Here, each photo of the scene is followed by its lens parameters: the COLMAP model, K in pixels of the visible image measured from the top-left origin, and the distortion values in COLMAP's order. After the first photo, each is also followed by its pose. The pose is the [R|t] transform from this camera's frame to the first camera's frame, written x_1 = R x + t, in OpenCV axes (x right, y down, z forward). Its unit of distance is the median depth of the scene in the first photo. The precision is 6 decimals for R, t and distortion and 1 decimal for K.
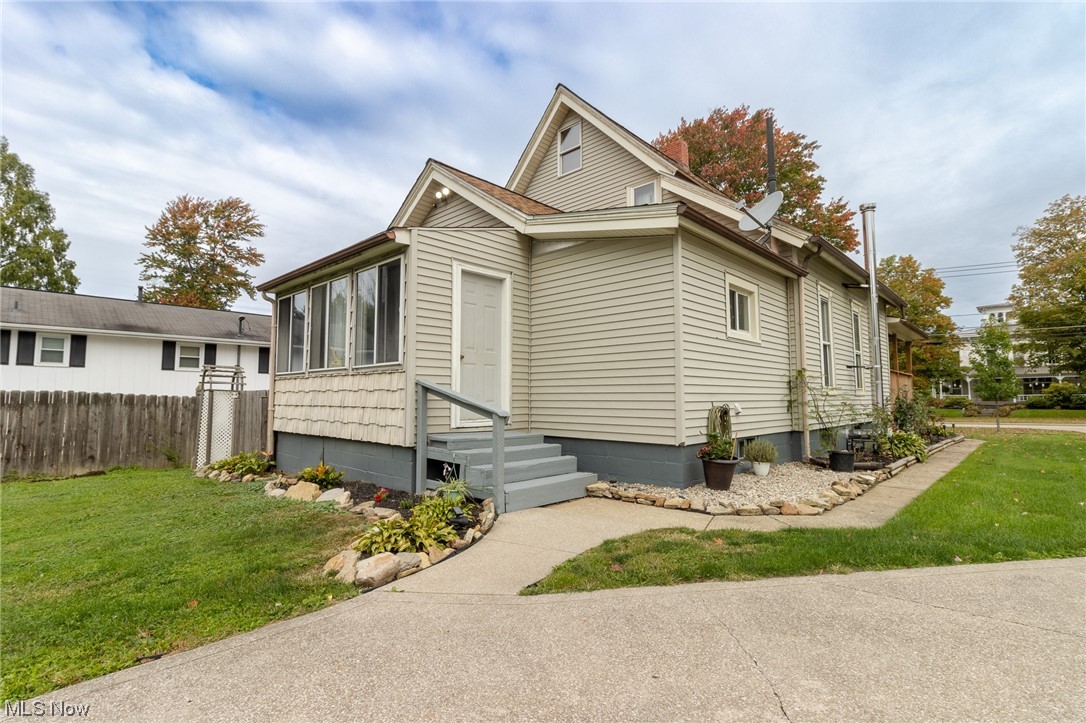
lens RADIAL K [[507.7, 0, 543.0], [0, 507.7, 361.5], [0, 0, 1]] dist [0.003029, 0.000492]
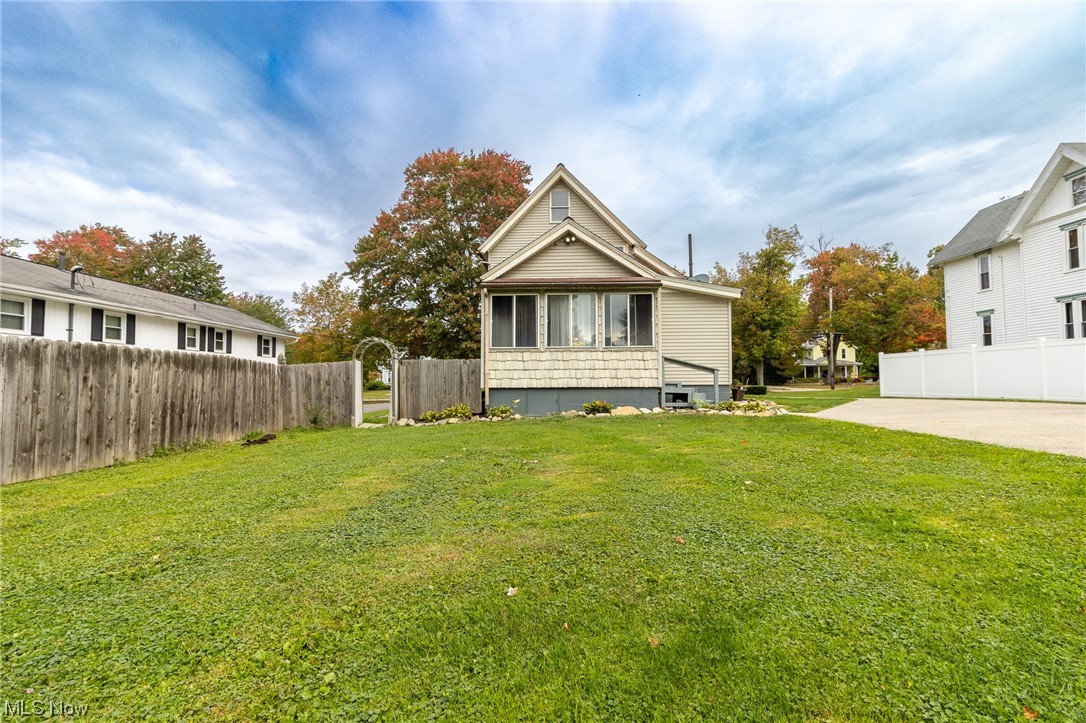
lens RADIAL K [[507.7, 0, 543.0], [0, 507.7, 361.5], [0, 0, 1]] dist [0.003029, 0.000492]
pose [[0.739084, 0.024175, 0.673180, -1.046851], [-0.041853, 0.999073, 0.010073, 0.032803], [-0.672312, -0.035619, 0.739410, -0.106103]]
